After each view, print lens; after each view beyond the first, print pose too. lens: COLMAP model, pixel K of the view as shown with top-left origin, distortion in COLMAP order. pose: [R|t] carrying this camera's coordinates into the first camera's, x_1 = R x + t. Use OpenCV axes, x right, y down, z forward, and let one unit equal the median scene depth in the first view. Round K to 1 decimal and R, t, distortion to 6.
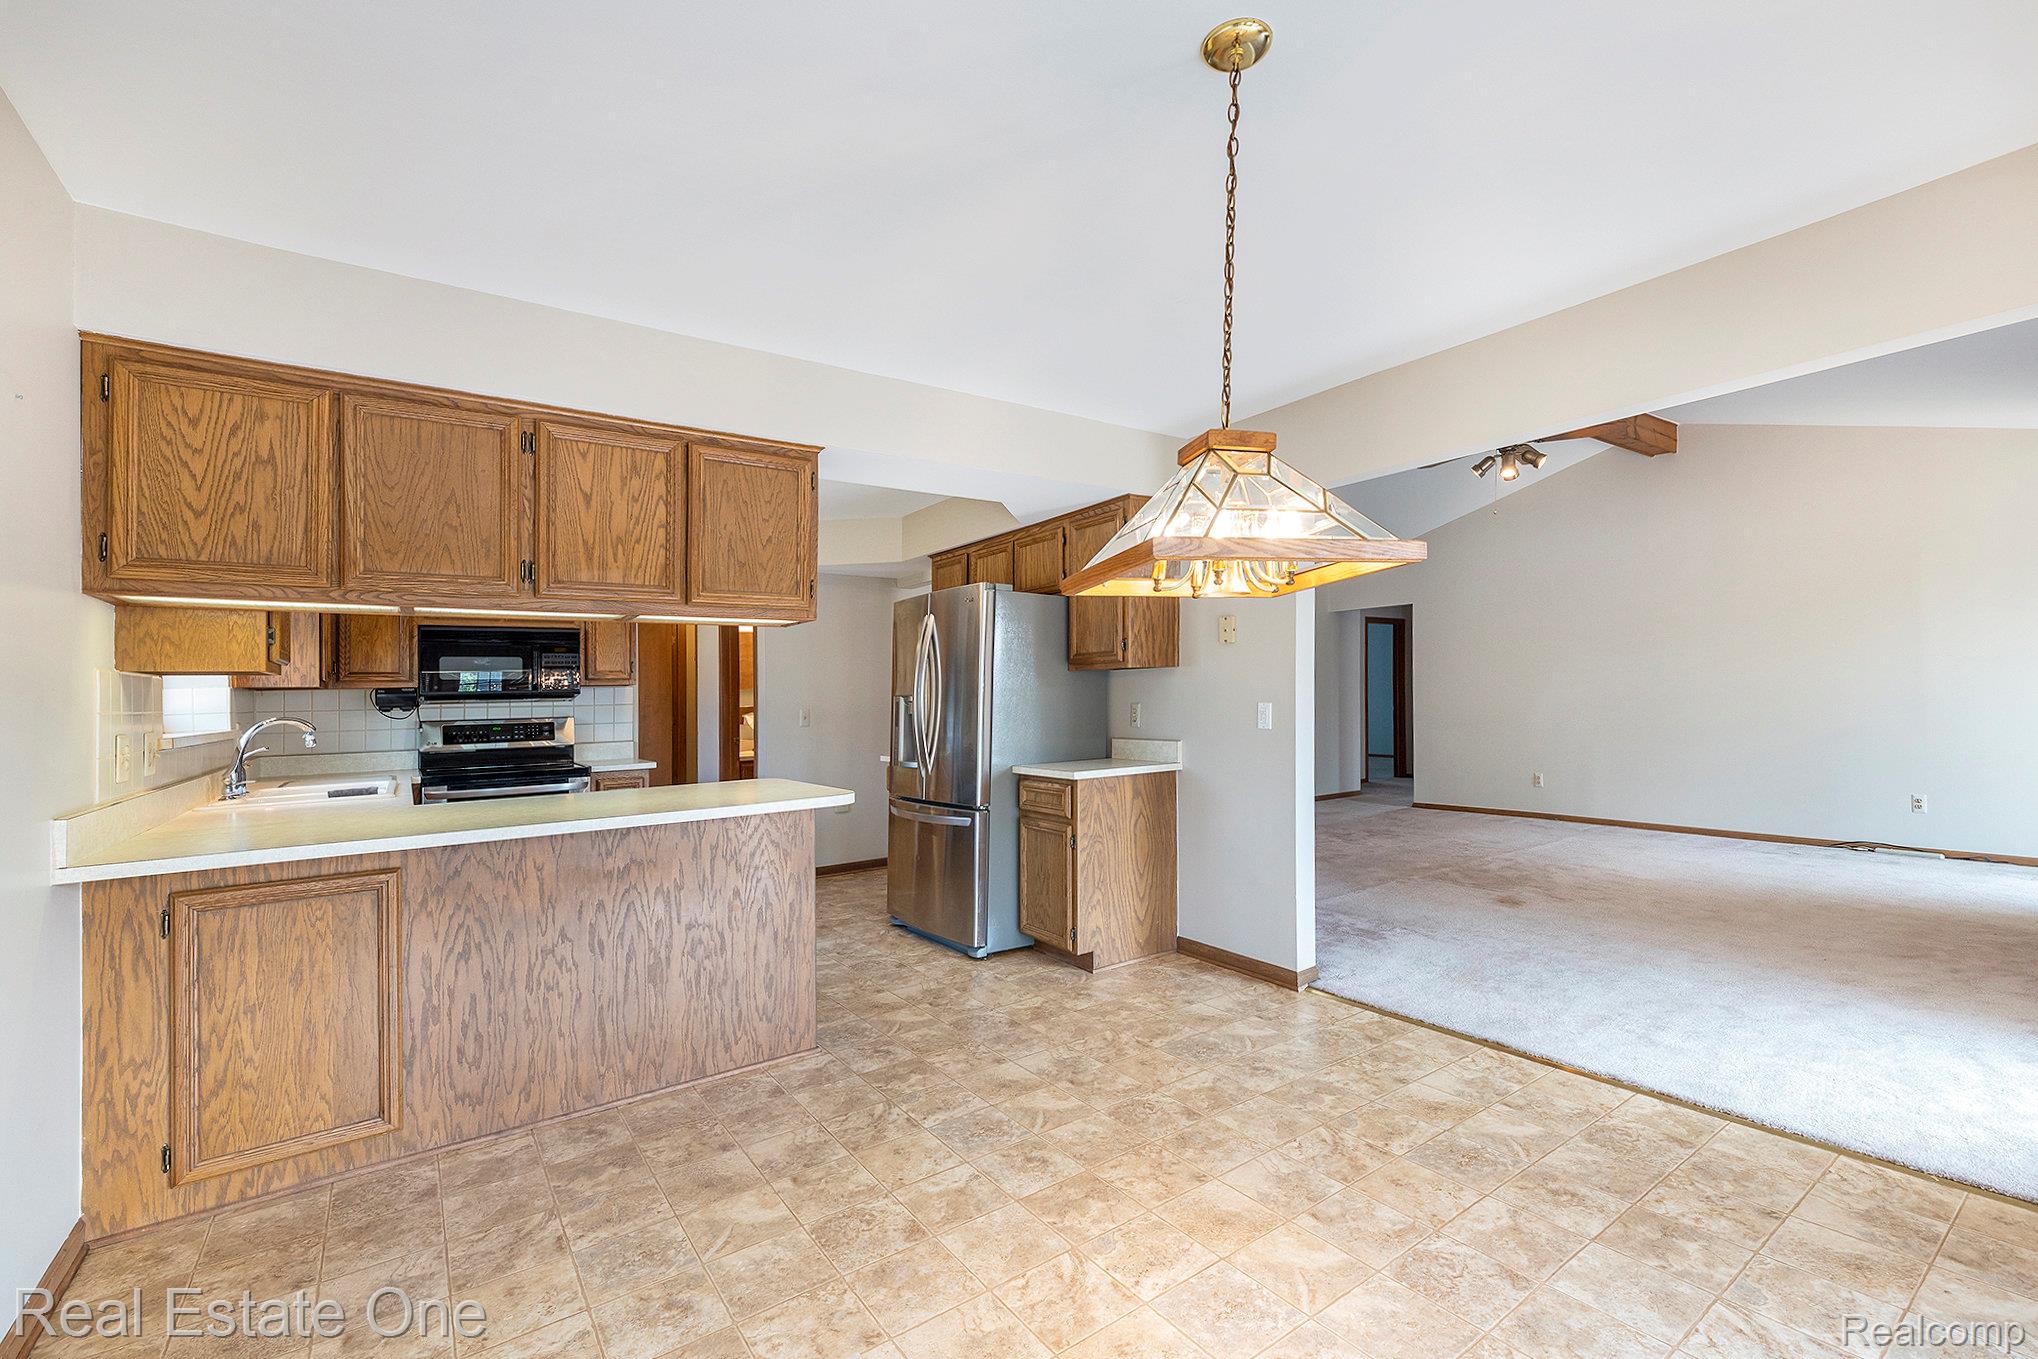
lens RADIAL K [[885.4, 0, 1021.3], [0, 885.4, 702.8], [0, 0, 1]] dist [0.023483, 0.000035]
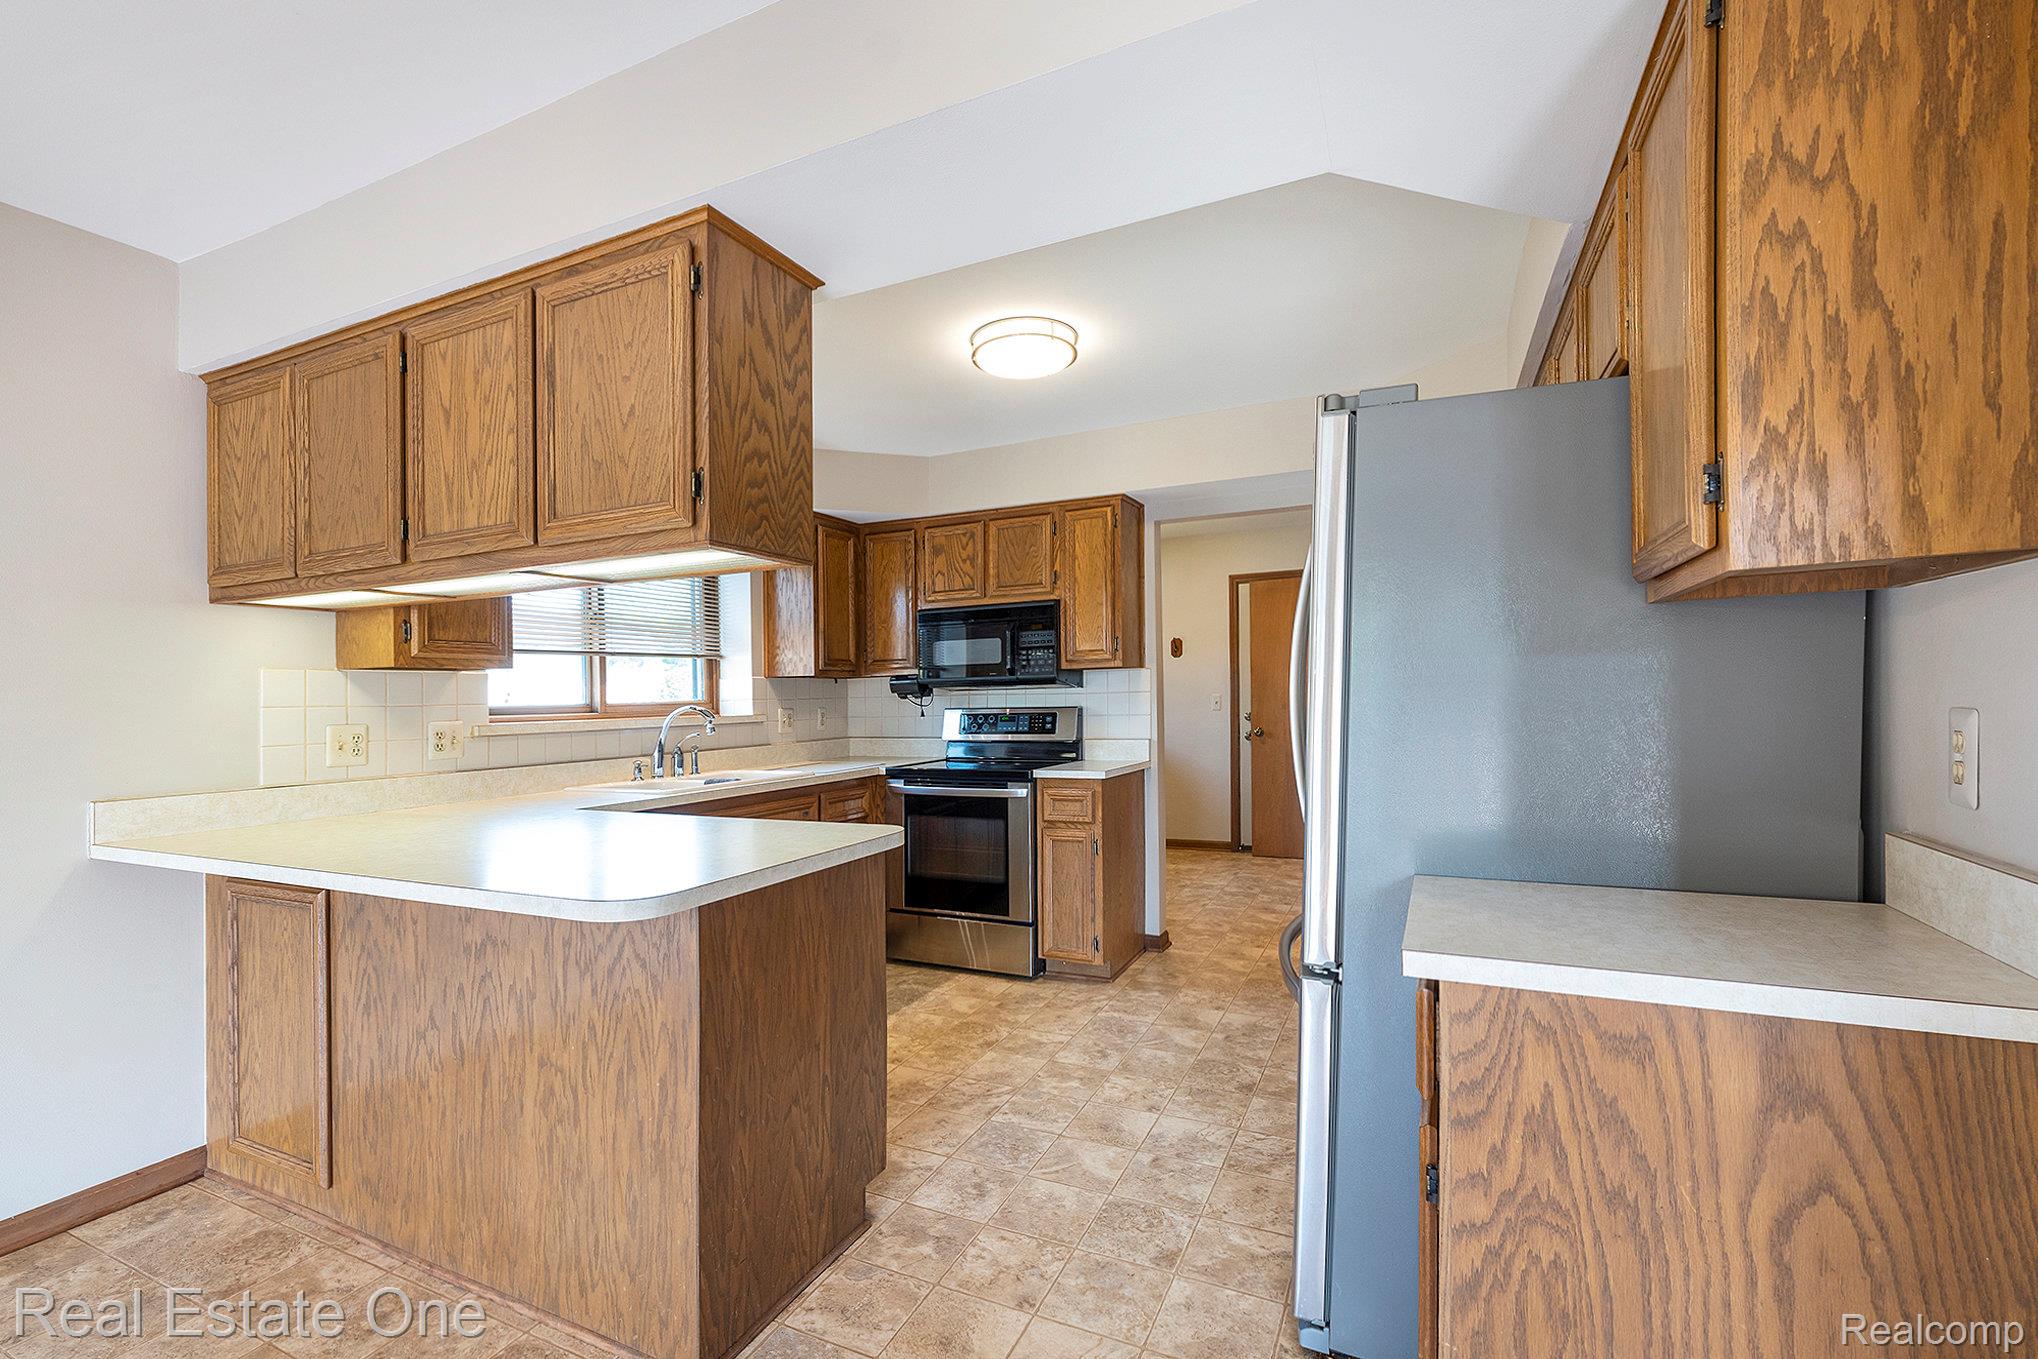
lens RADIAL K [[874.2, 0, 1014.4], [0, 874.2, 675.7], [0, 0, 1]] dist [0.025405, -0.012061]
pose [[0.489757, -0.007014, -0.871831, 0.330824], [0.002417, 0.999975, -0.006688, -0.014106], [0.871856, 0.001168, 0.489762, 0.985965]]
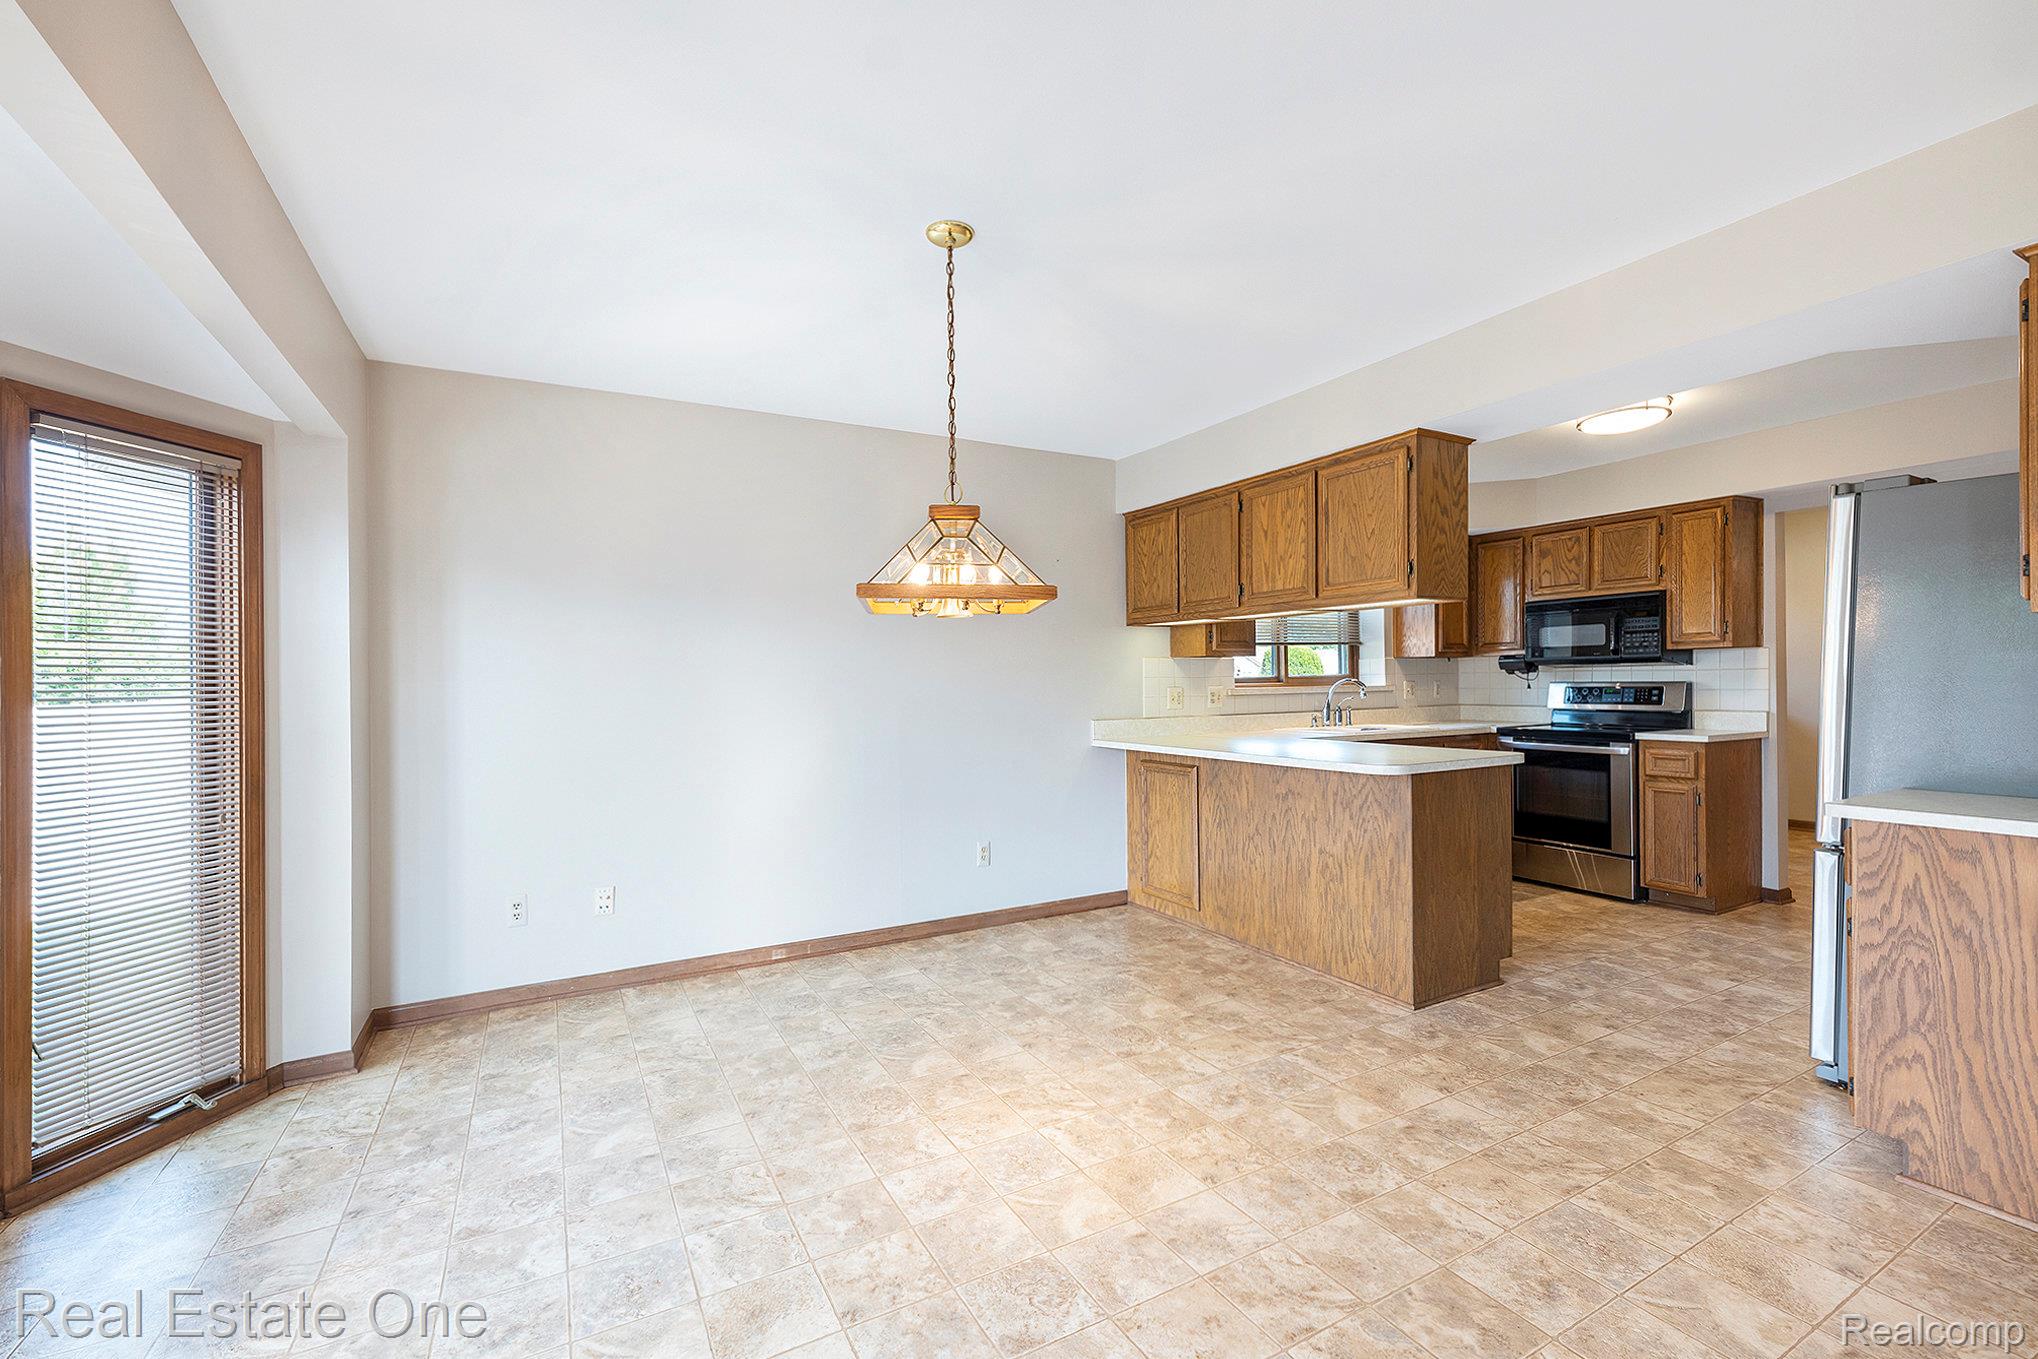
lens RADIAL K [[874.2, 0, 1014.4], [0, 874.2, 675.7], [0, 0, 1]] dist [0.025405, -0.012061]
pose [[-0.108113, 0.022217, -0.993890, 0.918675], [0.008862, 0.999732, 0.021383, -0.031065], [0.994099, -0.006496, -0.108281, 0.701391]]
